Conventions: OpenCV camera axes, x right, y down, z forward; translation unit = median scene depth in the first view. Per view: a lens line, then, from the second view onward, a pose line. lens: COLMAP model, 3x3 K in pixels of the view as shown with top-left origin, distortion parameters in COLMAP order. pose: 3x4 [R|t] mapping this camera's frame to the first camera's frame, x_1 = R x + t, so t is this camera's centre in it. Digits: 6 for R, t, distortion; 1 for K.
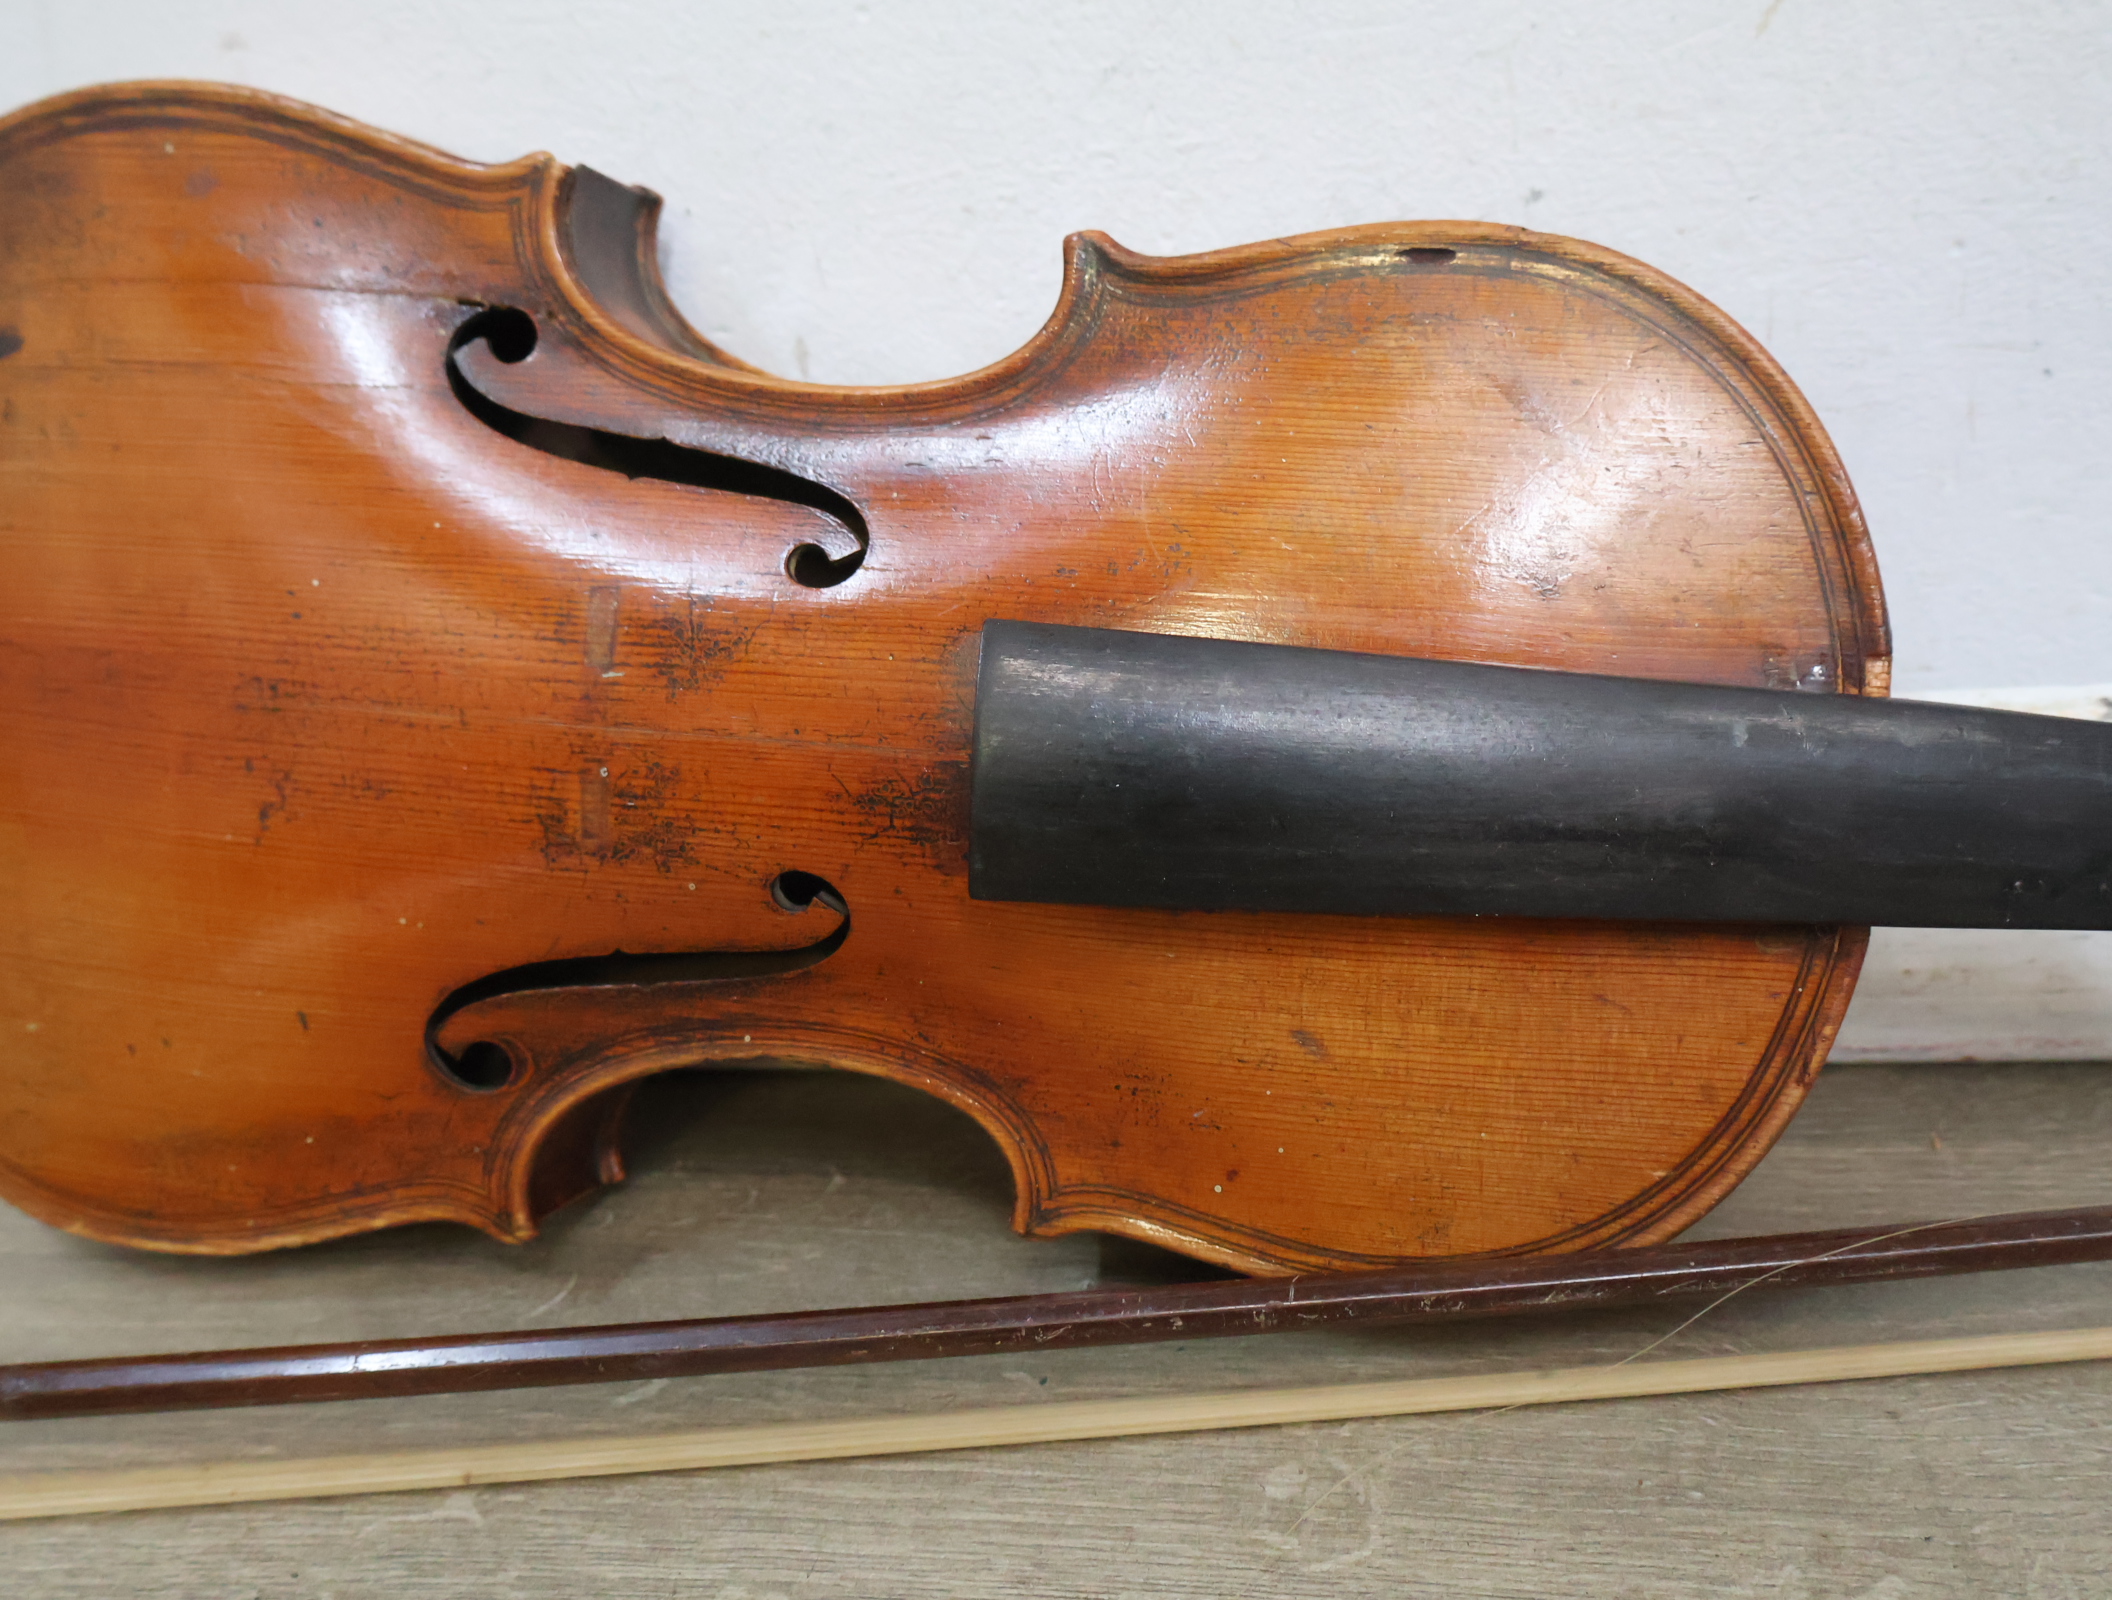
lens RADIAL K [[2207.0, 0, 1042.3], [0, 2207.0, 789.2], [0, 0, 1]] dist [0.010860, -0.000606]
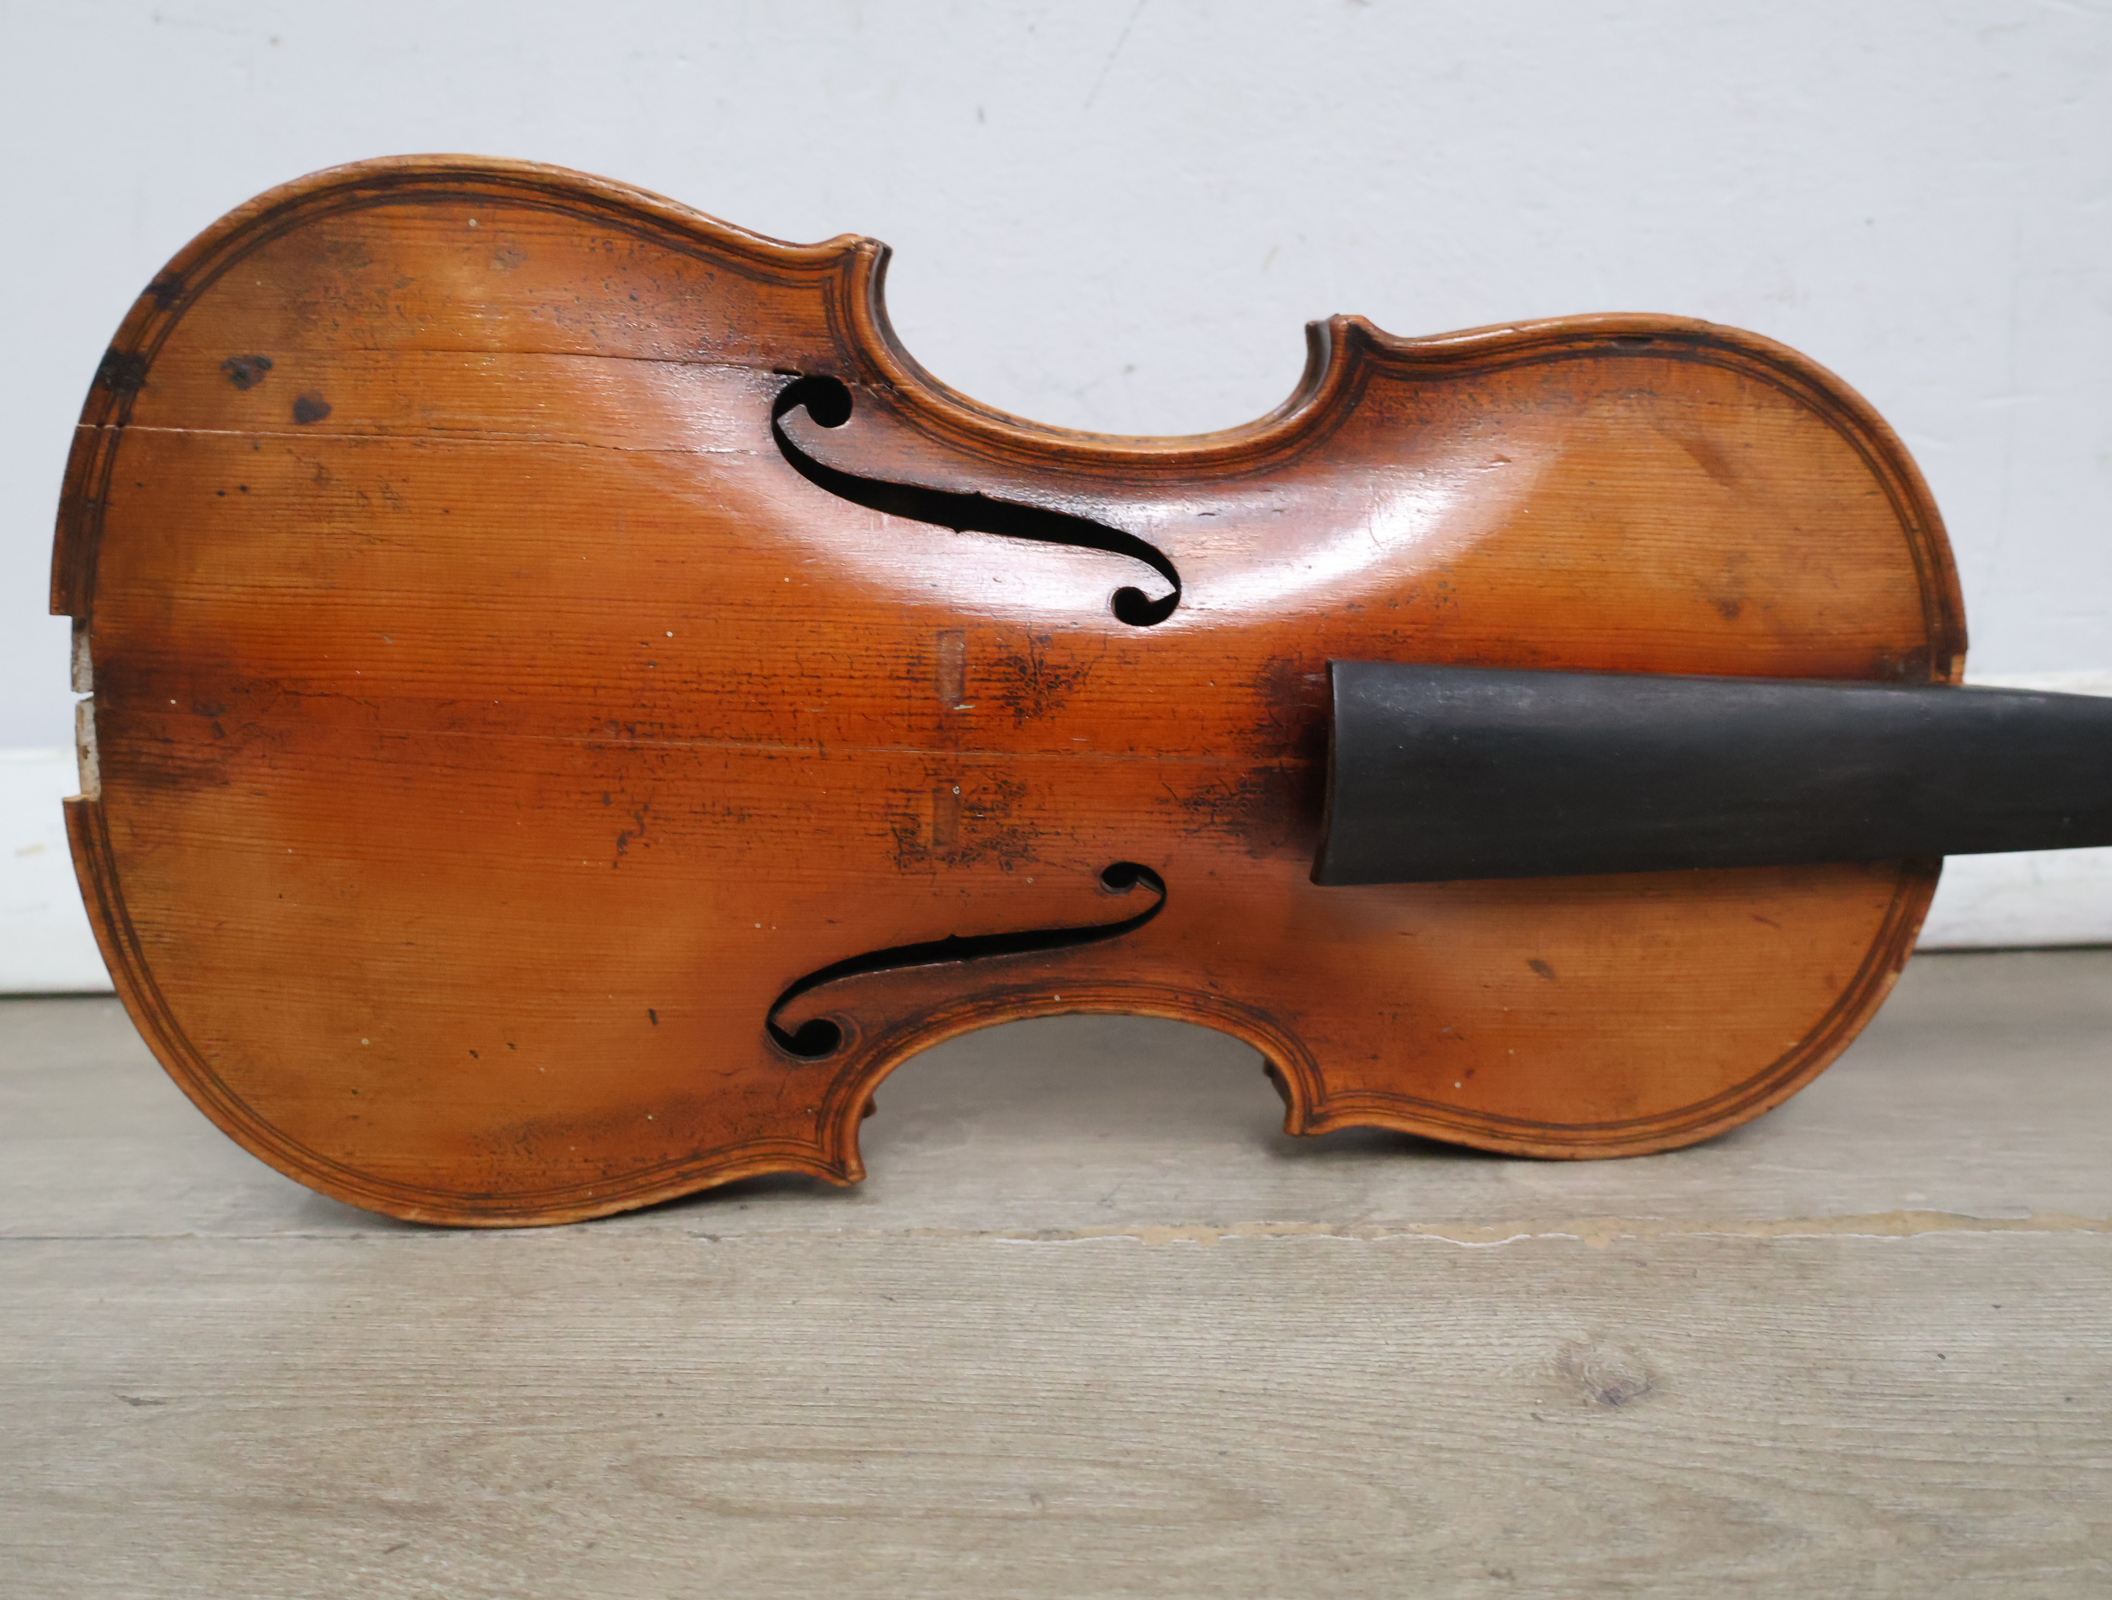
lens RADIAL K [[2154.1, 0, 1055.0], [0, 2154.1, 798.7], [0, 0, 1]] dist [0.018416, -0.008292]
pose [[0.963393, -0.073811, 0.257733, -0.435204], [0.043326, 0.991581, 0.122024, -0.137543], [-0.264570, -0.106391, 0.958480, -0.098763]]
